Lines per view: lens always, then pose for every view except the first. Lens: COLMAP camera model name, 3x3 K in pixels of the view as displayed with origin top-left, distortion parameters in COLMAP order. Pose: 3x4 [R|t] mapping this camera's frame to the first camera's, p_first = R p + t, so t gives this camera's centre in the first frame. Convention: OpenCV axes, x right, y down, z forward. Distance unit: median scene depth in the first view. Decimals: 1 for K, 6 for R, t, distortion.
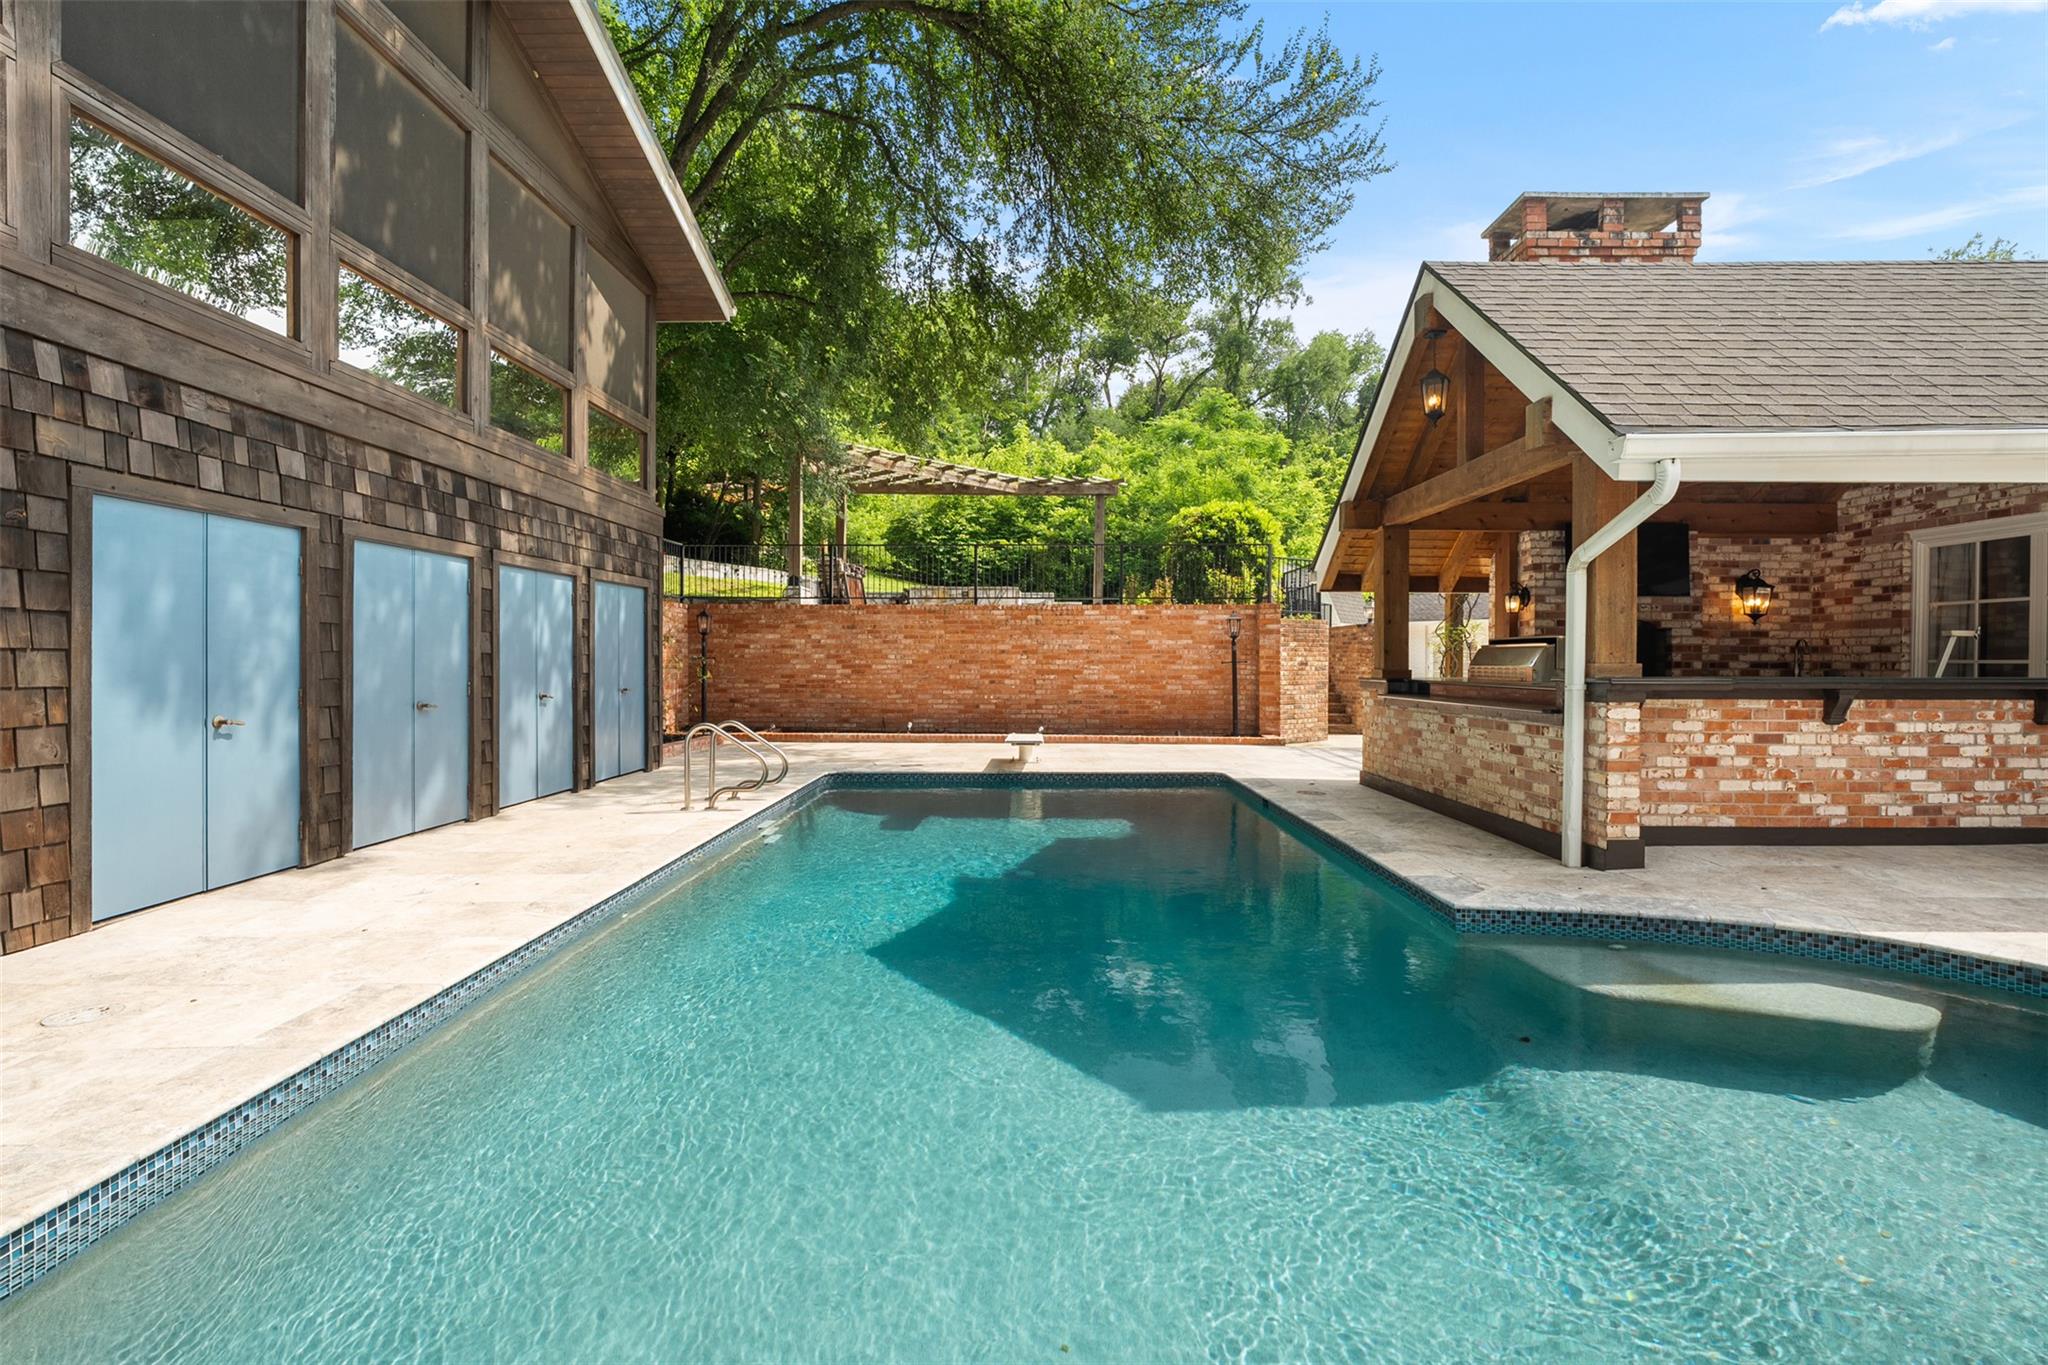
lens RADIAL K [[917.4, 0, 1031.7], [0, 917.4, 663.9], [0, 0, 1]] dist [-0.005136, 0.000989]
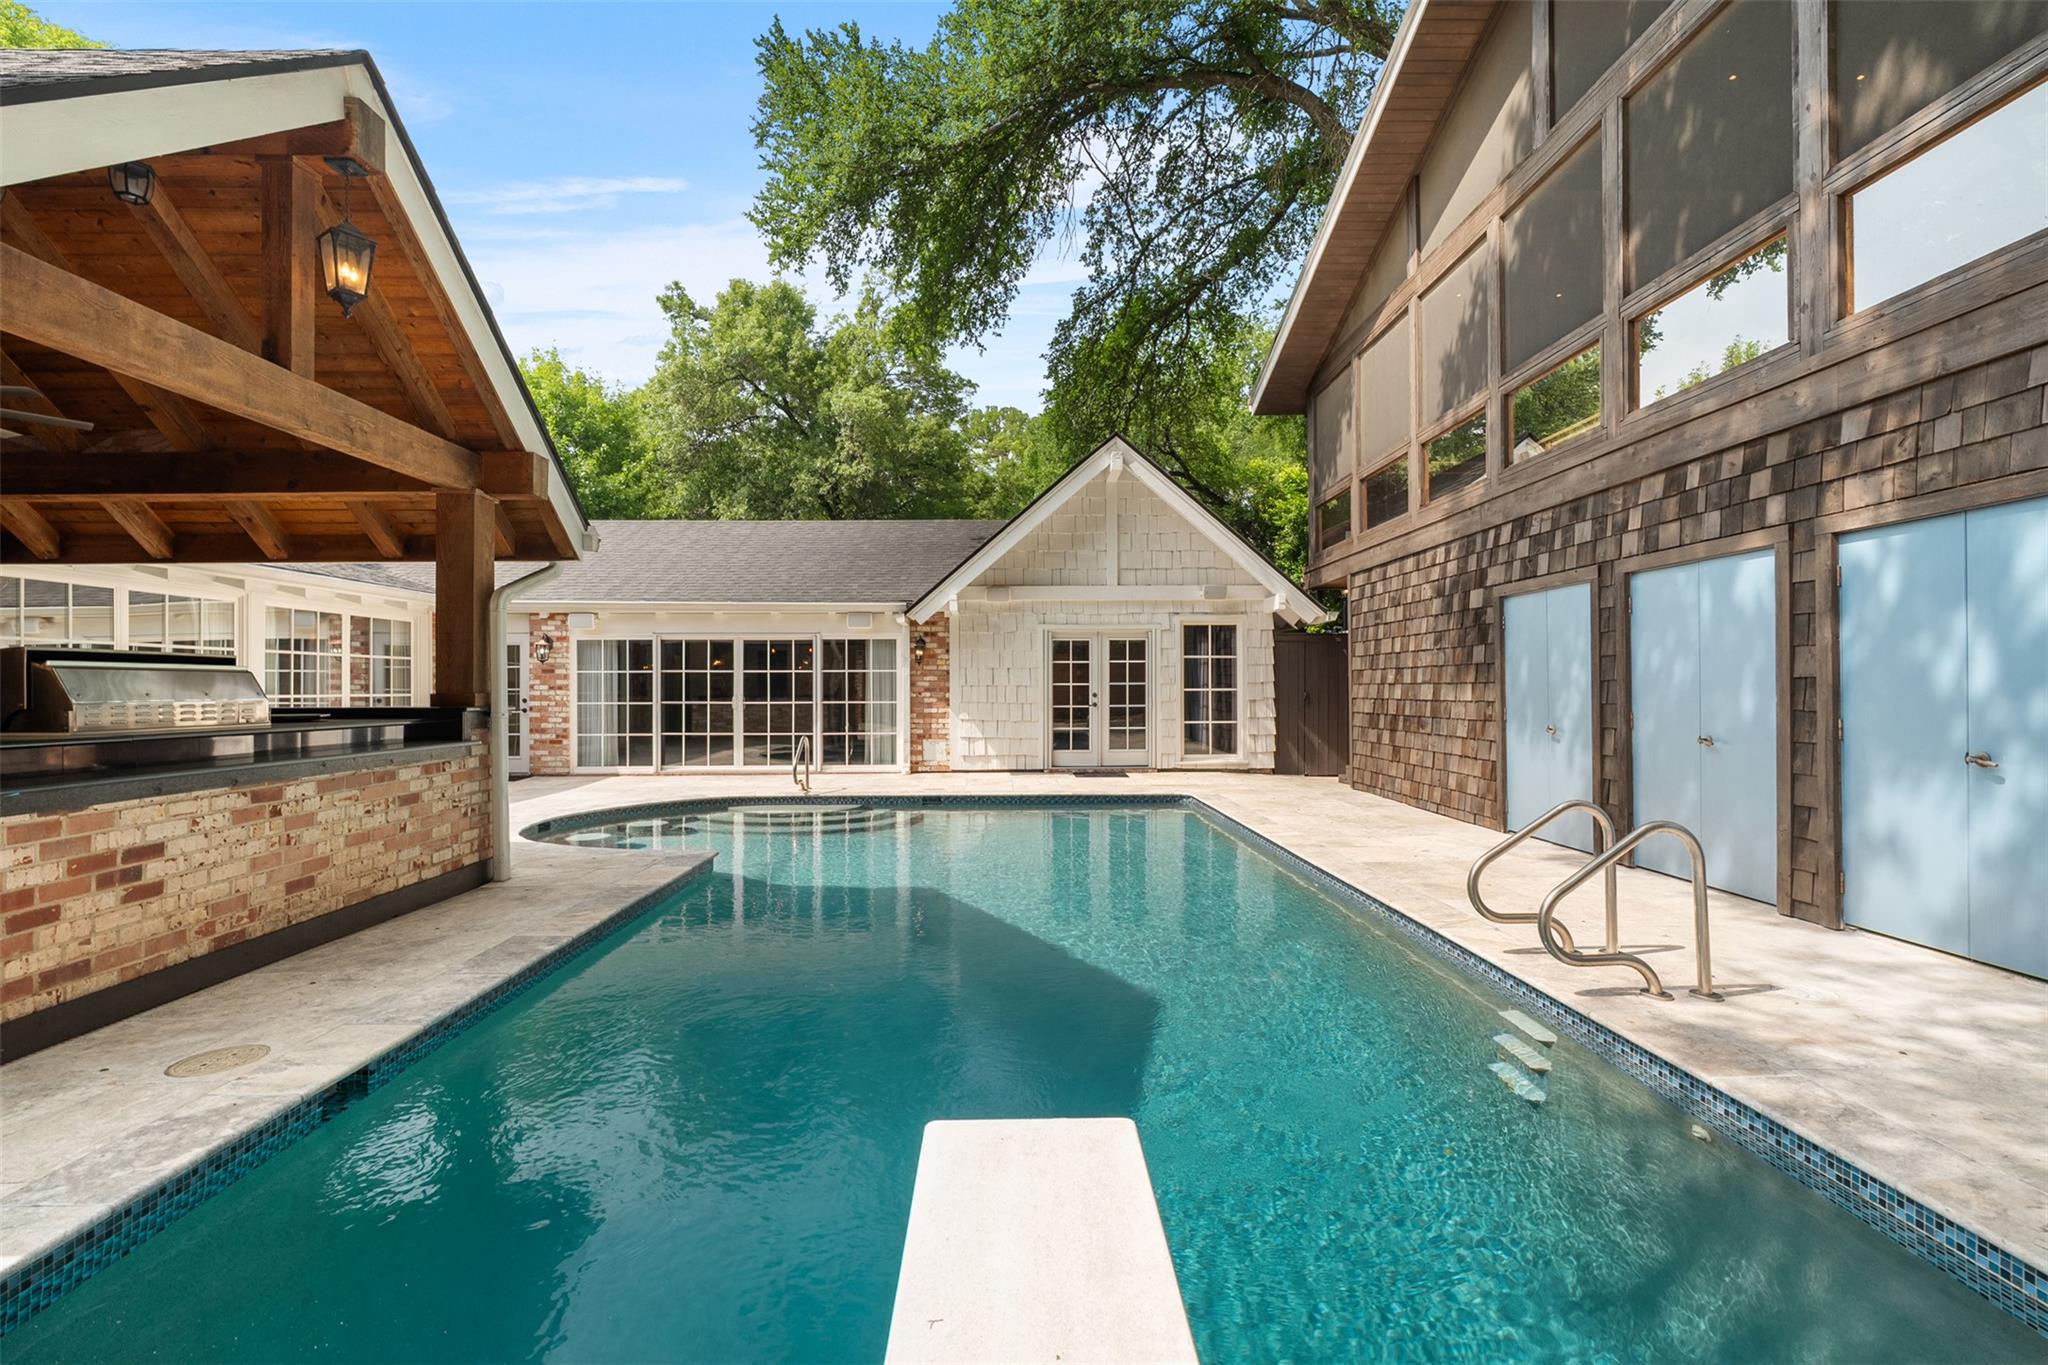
lens RADIAL K [[917.4, 0, 1025.8], [0, 917.4, 682.7], [0, 0, 1]] dist [-0.005136, 0.000989]
pose [[-0.999650, 0.002066, -0.026384, -0.003424], [0.002120, 0.999996, -0.002018, -0.007650], [0.026379, -0.002073, -0.999650, 1.714745]]
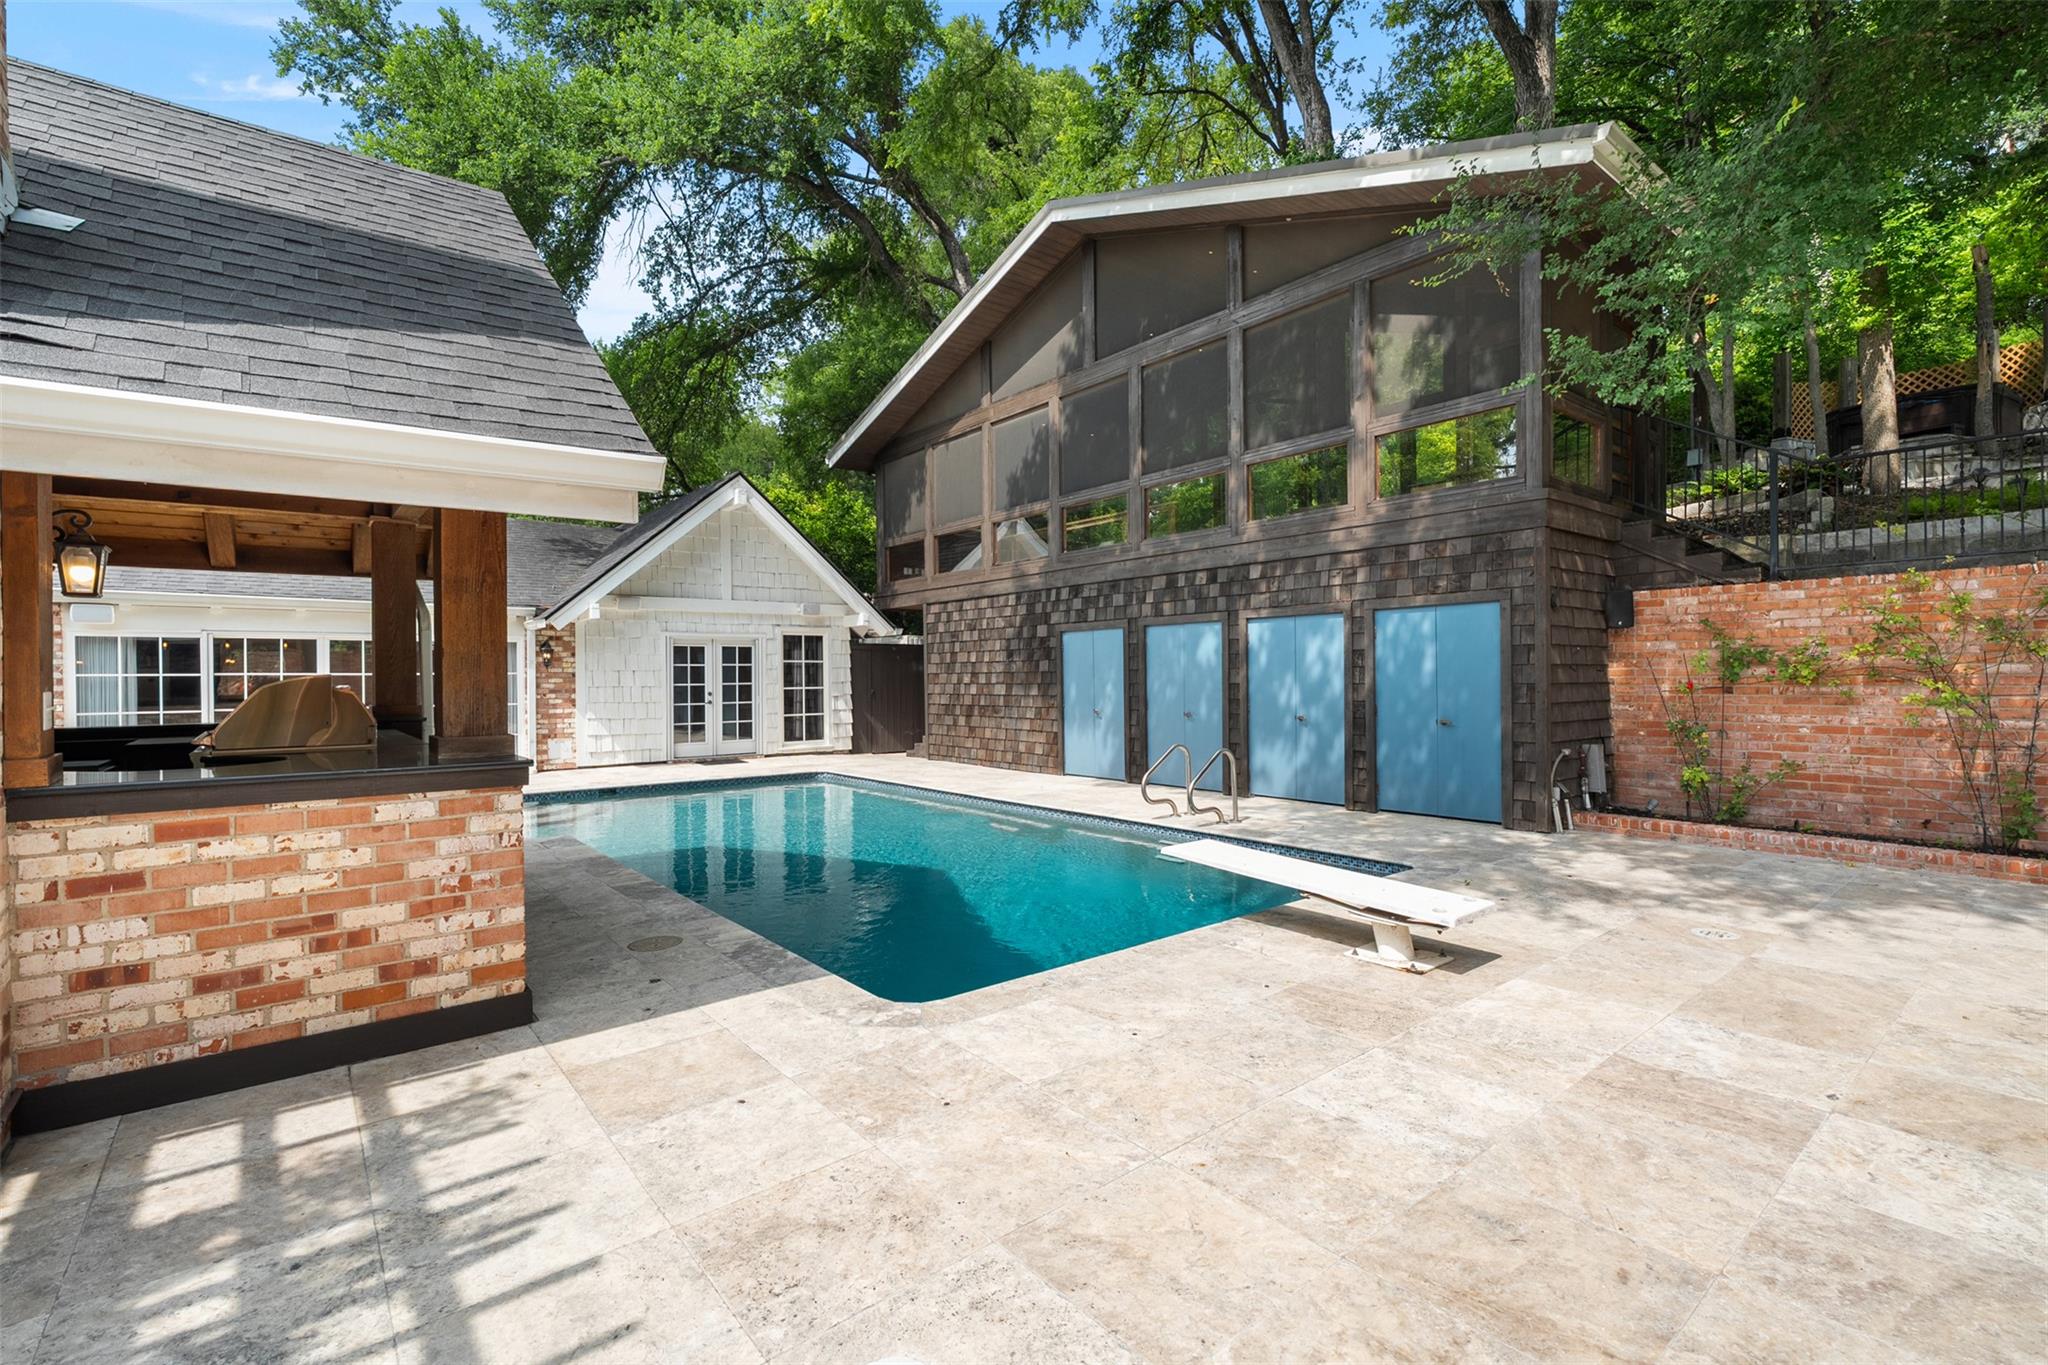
lens RADIAL K [[917.4, 0, 1017.0], [0, 917.4, 671.4], [0, 0, 1]] dist [-0.005136, 0.000989]
pose [[-0.777886, 0.002458, -0.628401, 0.610146], [0.005100, 0.999984, -0.002403, -0.030315], [0.628385, -0.005074, -0.777886, 1.981392]]
